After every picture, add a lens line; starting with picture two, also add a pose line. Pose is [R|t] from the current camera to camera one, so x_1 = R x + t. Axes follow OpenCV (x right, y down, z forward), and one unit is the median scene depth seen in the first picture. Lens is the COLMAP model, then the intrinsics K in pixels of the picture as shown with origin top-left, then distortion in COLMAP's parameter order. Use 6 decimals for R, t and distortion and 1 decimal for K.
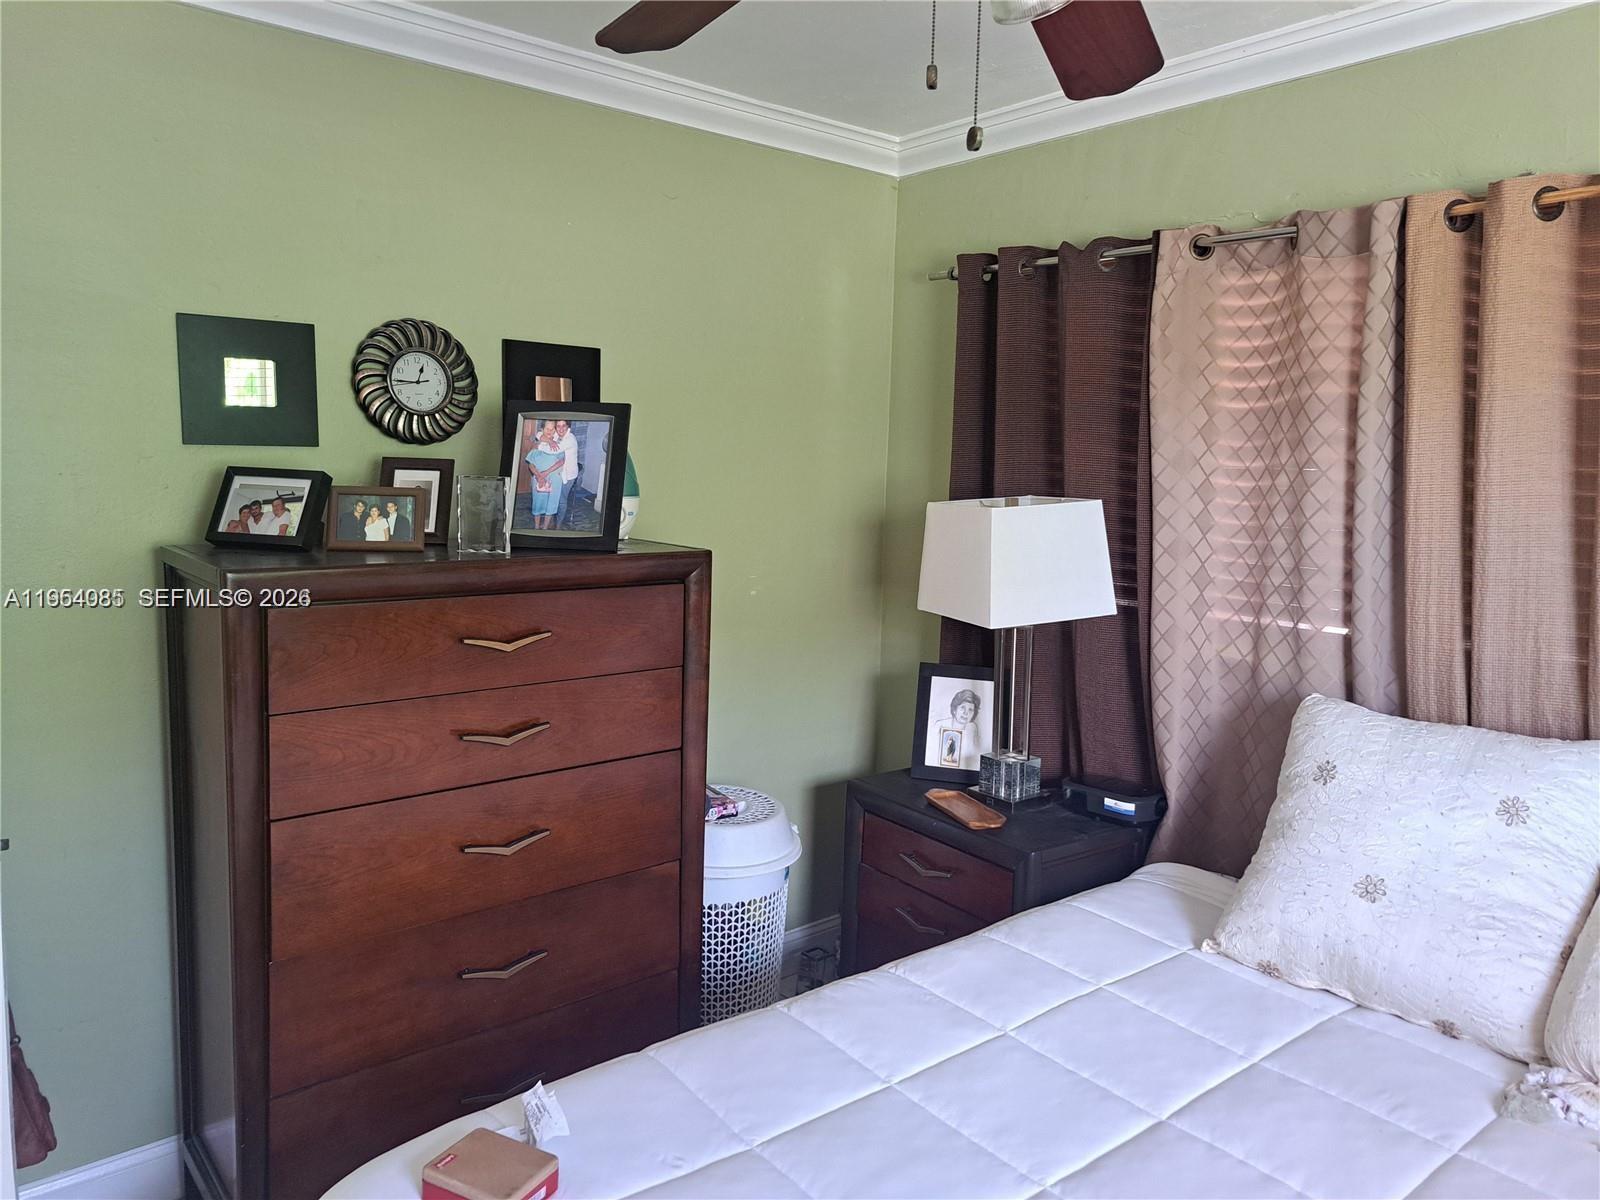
lens RADIAL K [[1144.7, 0, 835.8], [0, 1144.7, 592.9], [0, 0, 1]] dist [0.083598, -0.107924]
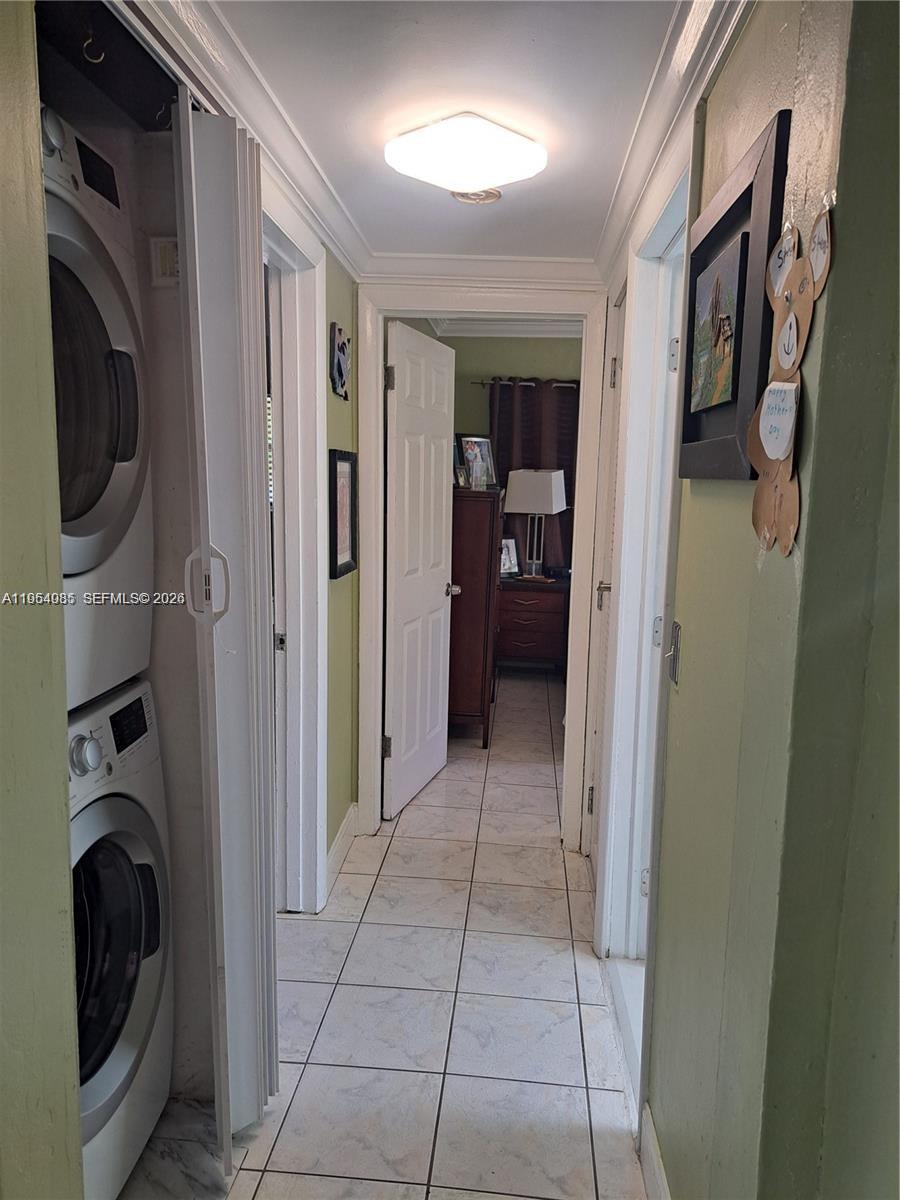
lens RADIAL K [[870.7, 0, 450.0], [0, 870.7, 600.0], [0, 0, 1]] dist [0.093490, -0.114922]
pose [[0.689079, -0.111727, 0.716022, -1.755721], [0.065849, 0.993610, 0.091670, 0.029032], [-0.721688, -0.016019, 0.692033, -0.380913]]
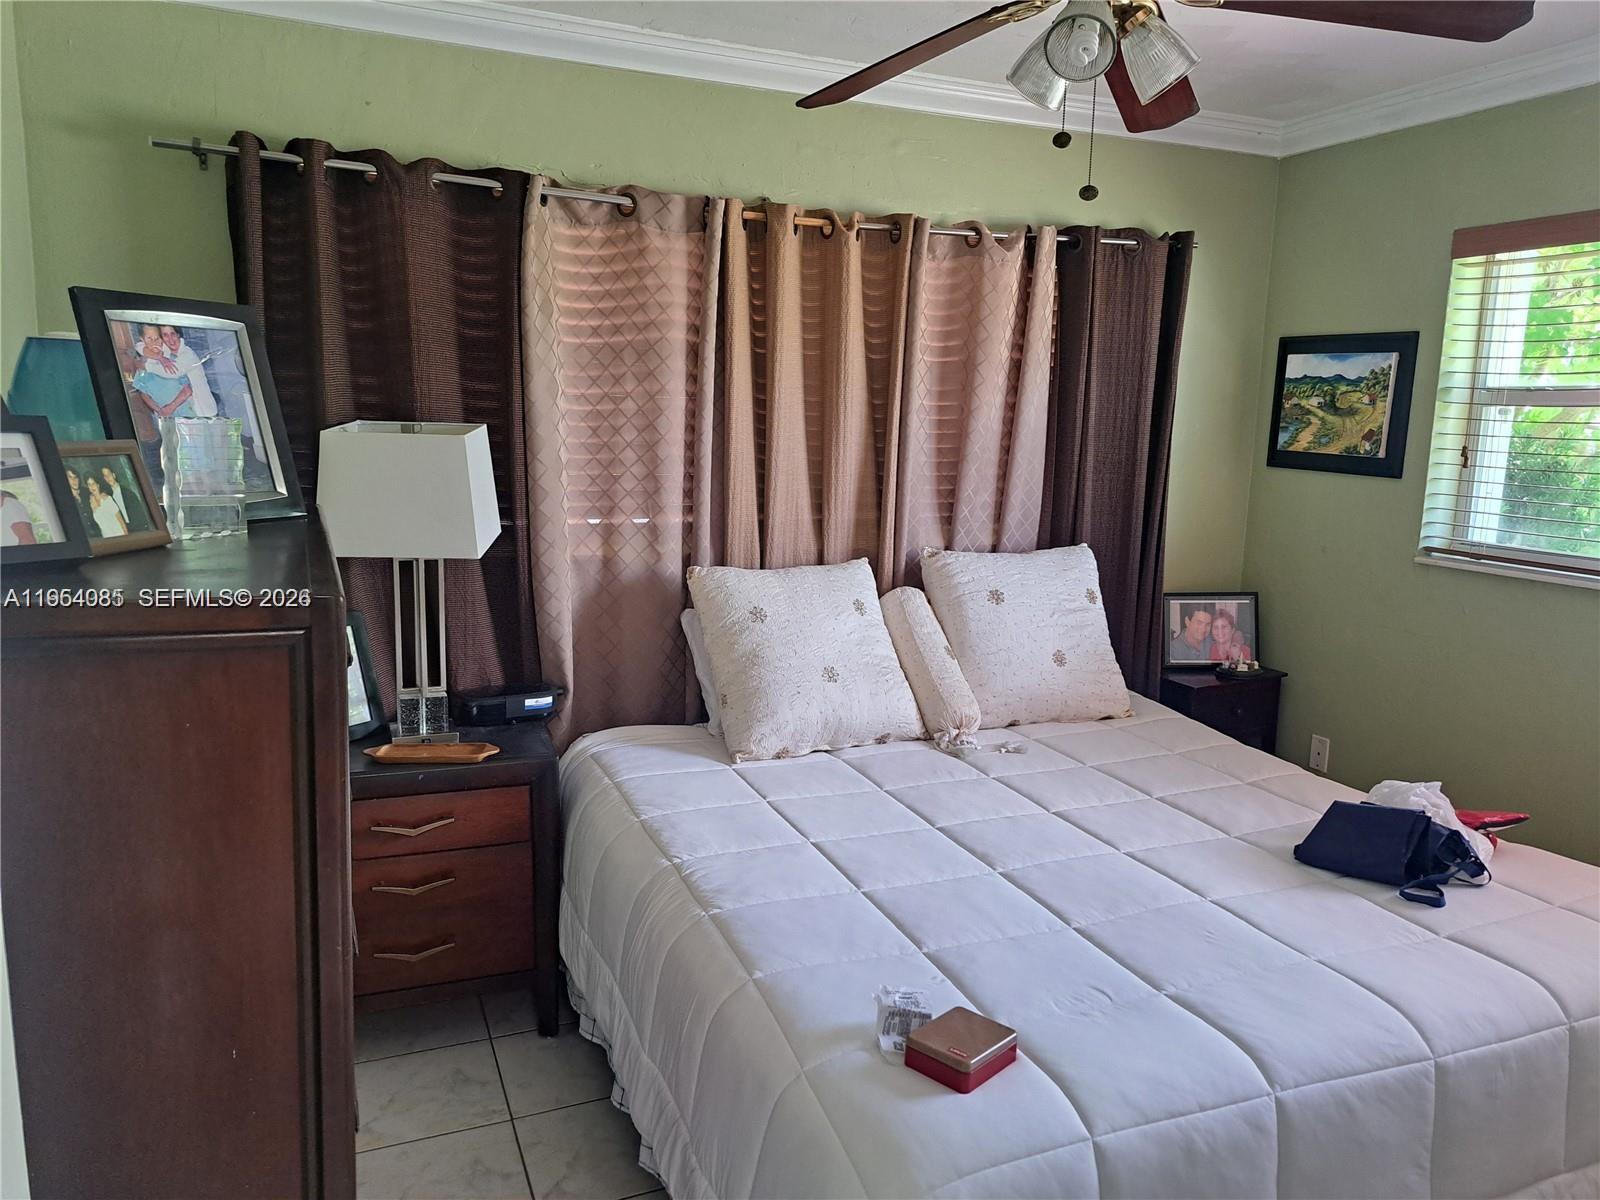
lens RADIAL K [[1160.9, 0, 800.0], [0, 1160.9, 600.0], [0, 0, 1]] dist [0.093490, -0.114922]
pose [[0.278473, -0.172913, 0.944751, -0.780027], [0.090451, 0.984010, 0.153437, -0.066187], [-0.956175, 0.042726, 0.289660, 0.463785]]
